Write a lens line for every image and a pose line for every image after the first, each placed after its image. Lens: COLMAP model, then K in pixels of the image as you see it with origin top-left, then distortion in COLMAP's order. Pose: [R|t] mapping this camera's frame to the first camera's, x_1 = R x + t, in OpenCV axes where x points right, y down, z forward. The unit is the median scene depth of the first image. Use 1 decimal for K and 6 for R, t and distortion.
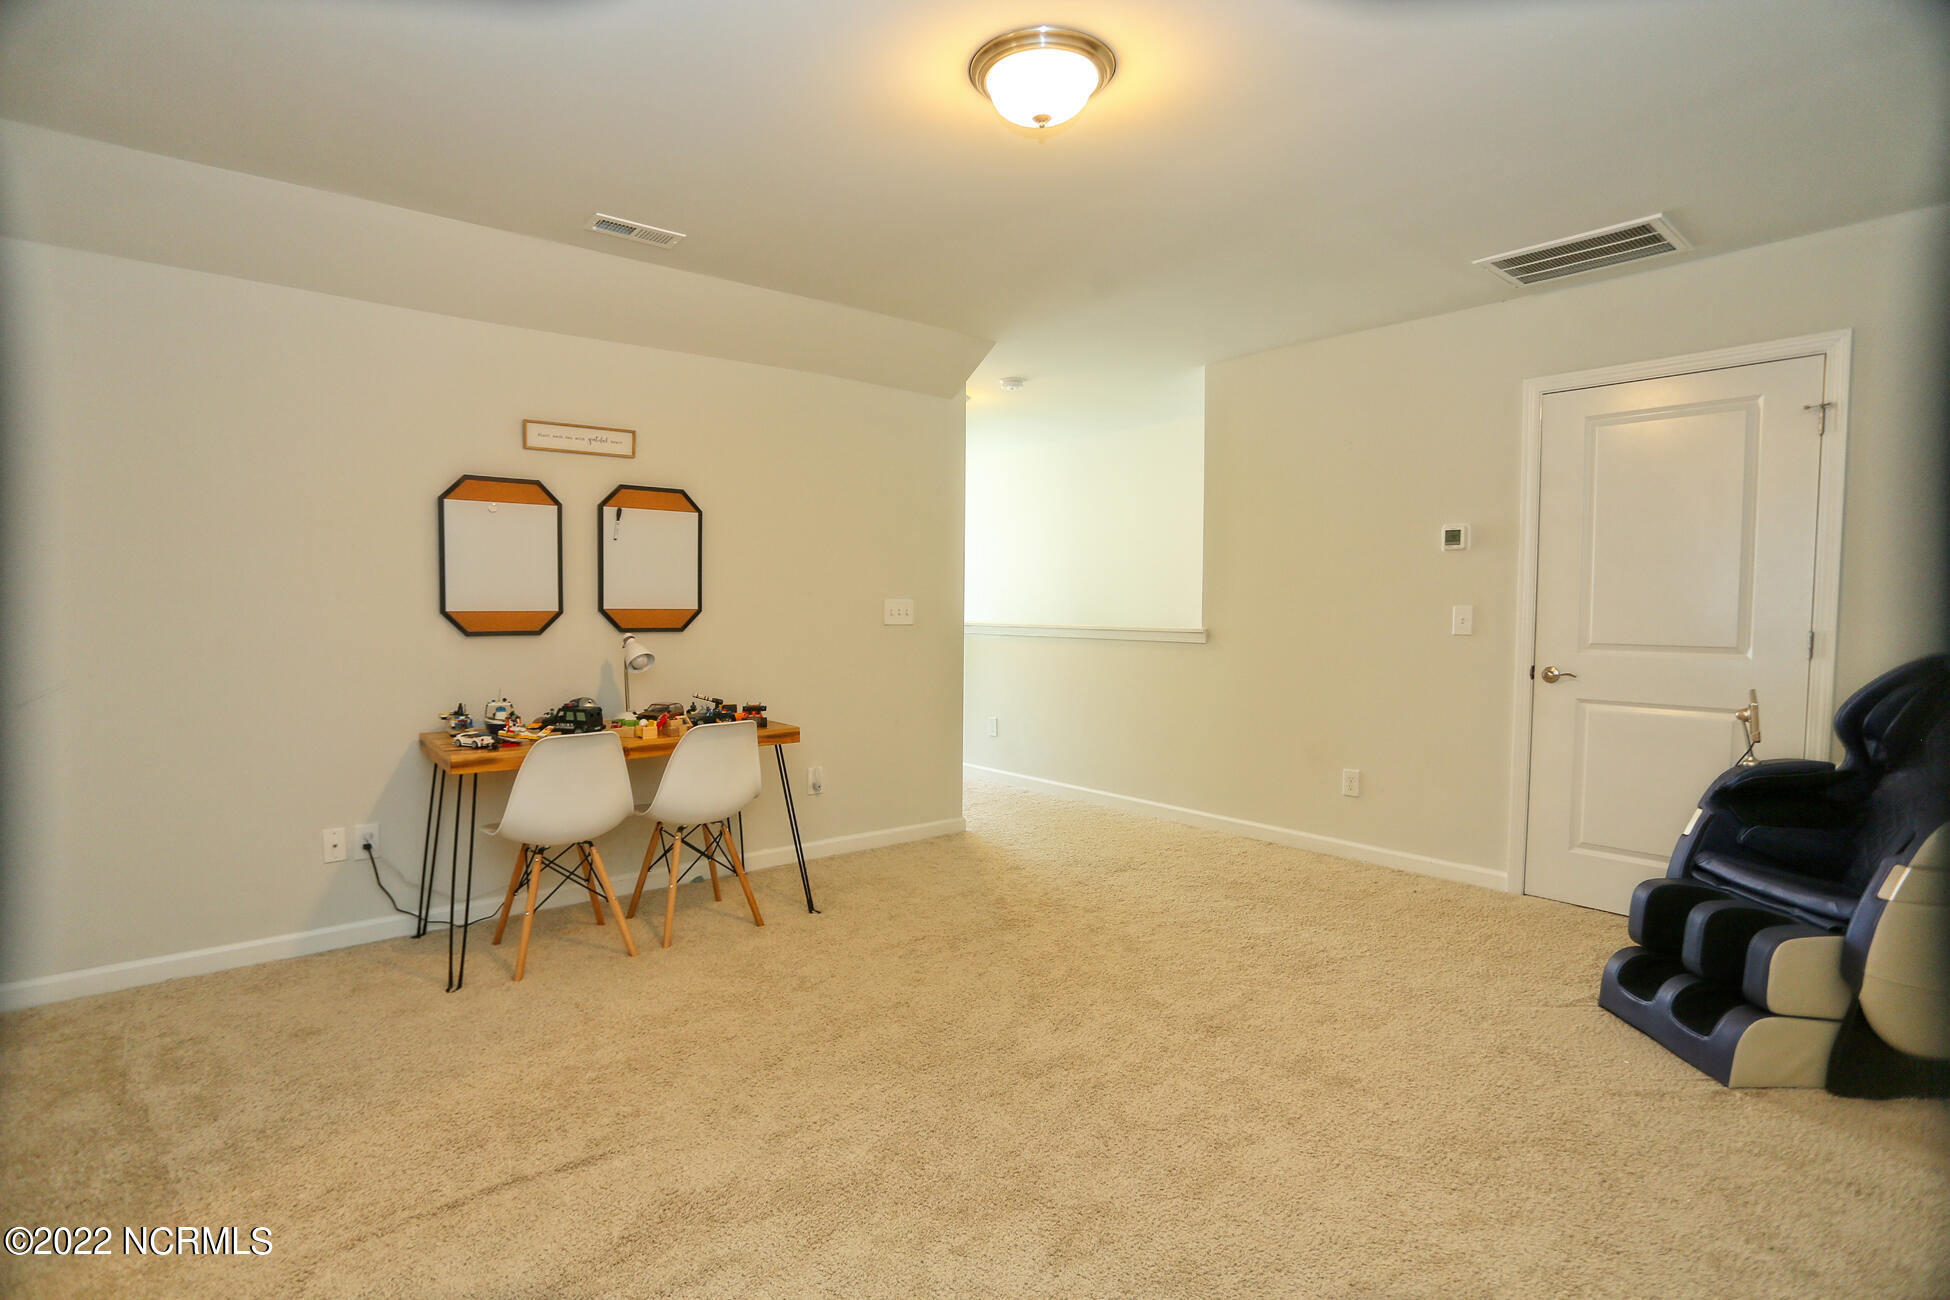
lens RADIAL K [[942.2, 0, 962.4], [0, 942.2, 652.3], [0, 0, 1]] dist [-0.082360, 0.032749]
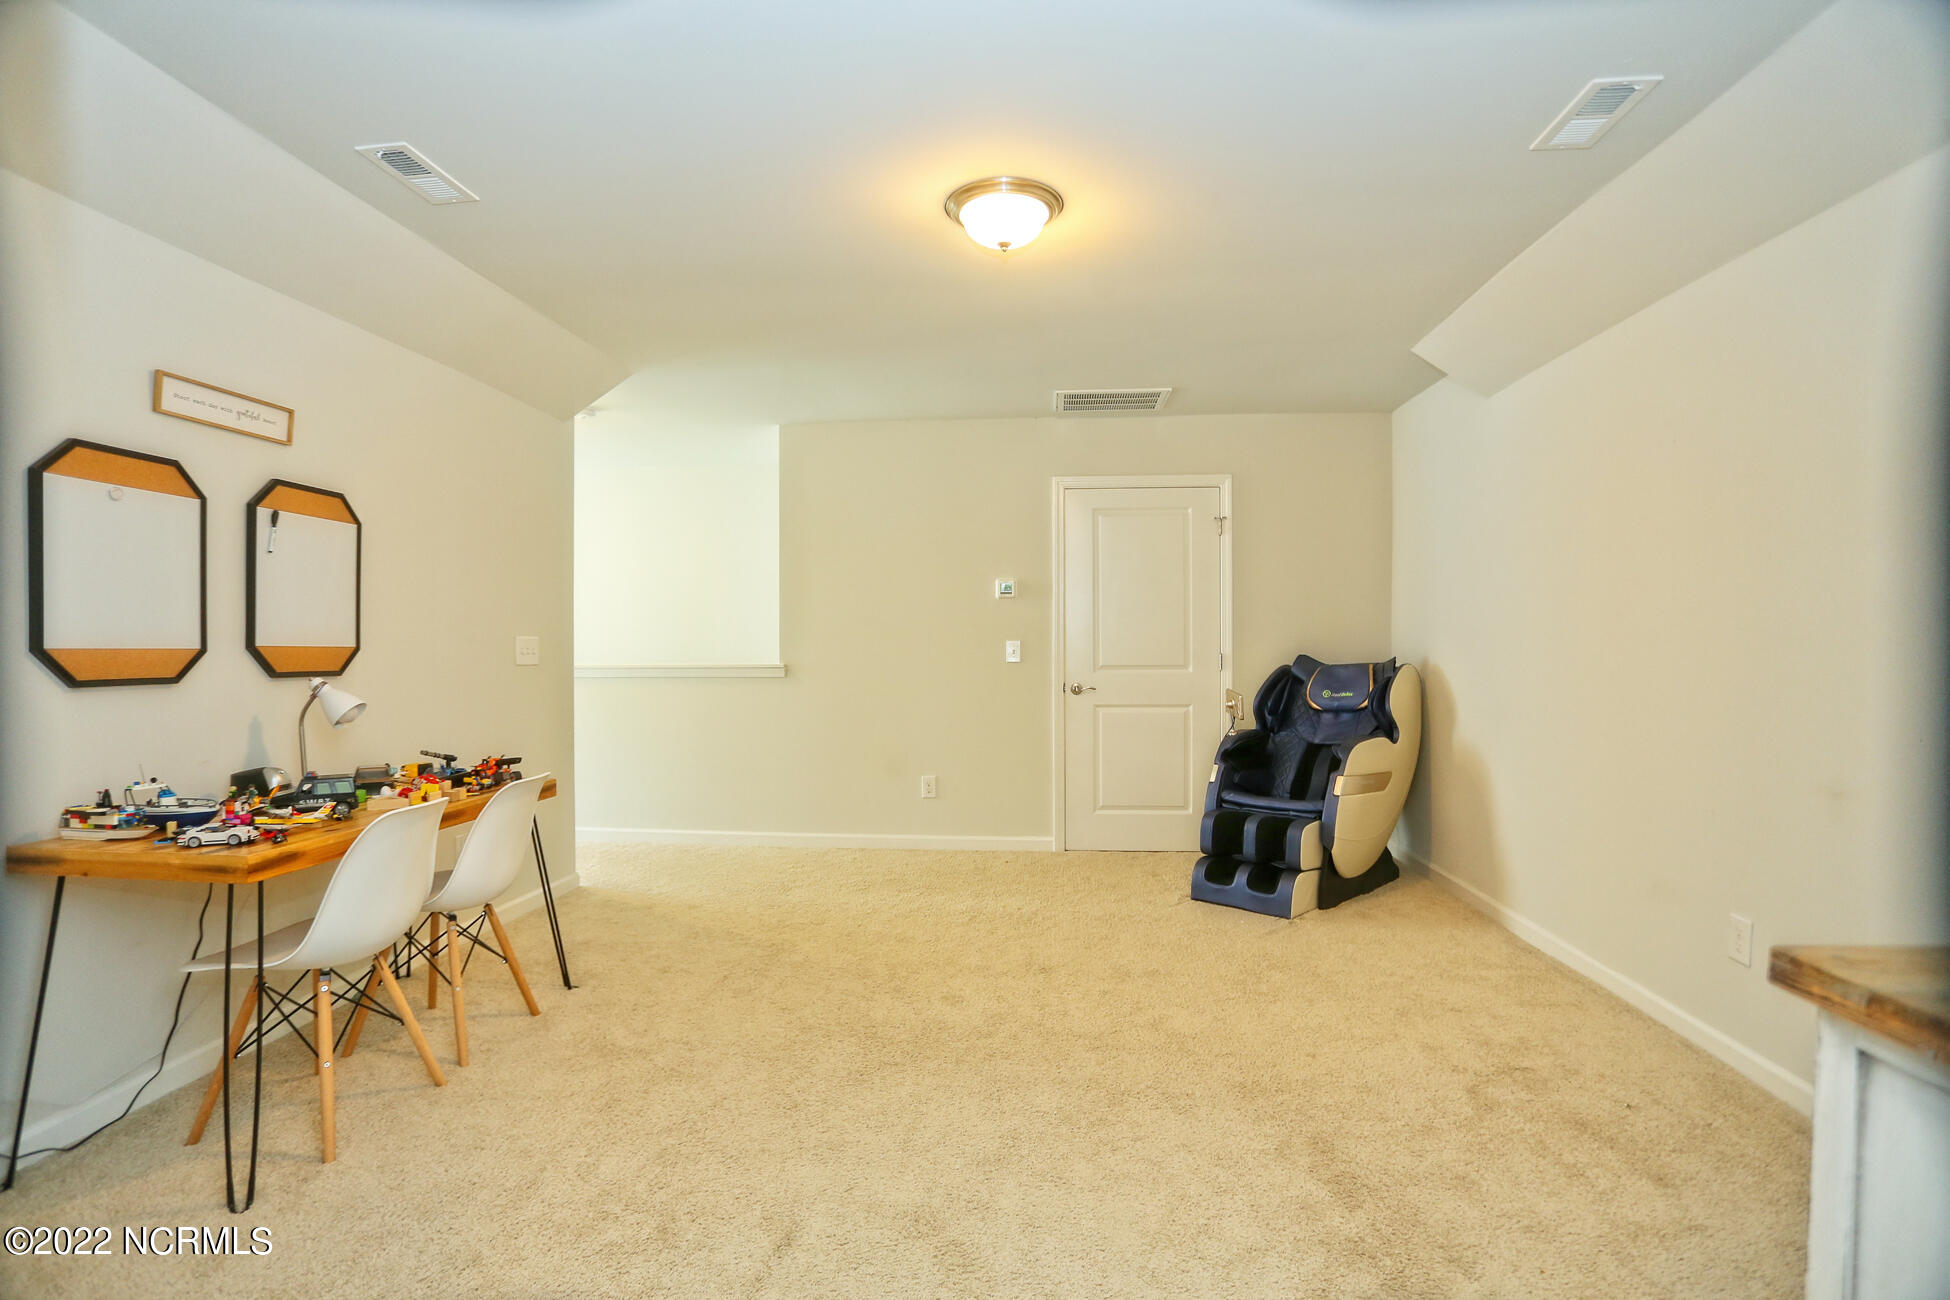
lens RADIAL K [[942.2, 0, 962.4], [0, 942.2, 652.3], [0, 0, 1]] dist [-0.082360, 0.032749]
pose [[0.705454, -0.009551, 0.708691, -0.522115], [0.042602, 0.998673, -0.028949, 0.002672], [-0.707474, 0.050614, 0.704925, 0.112594]]
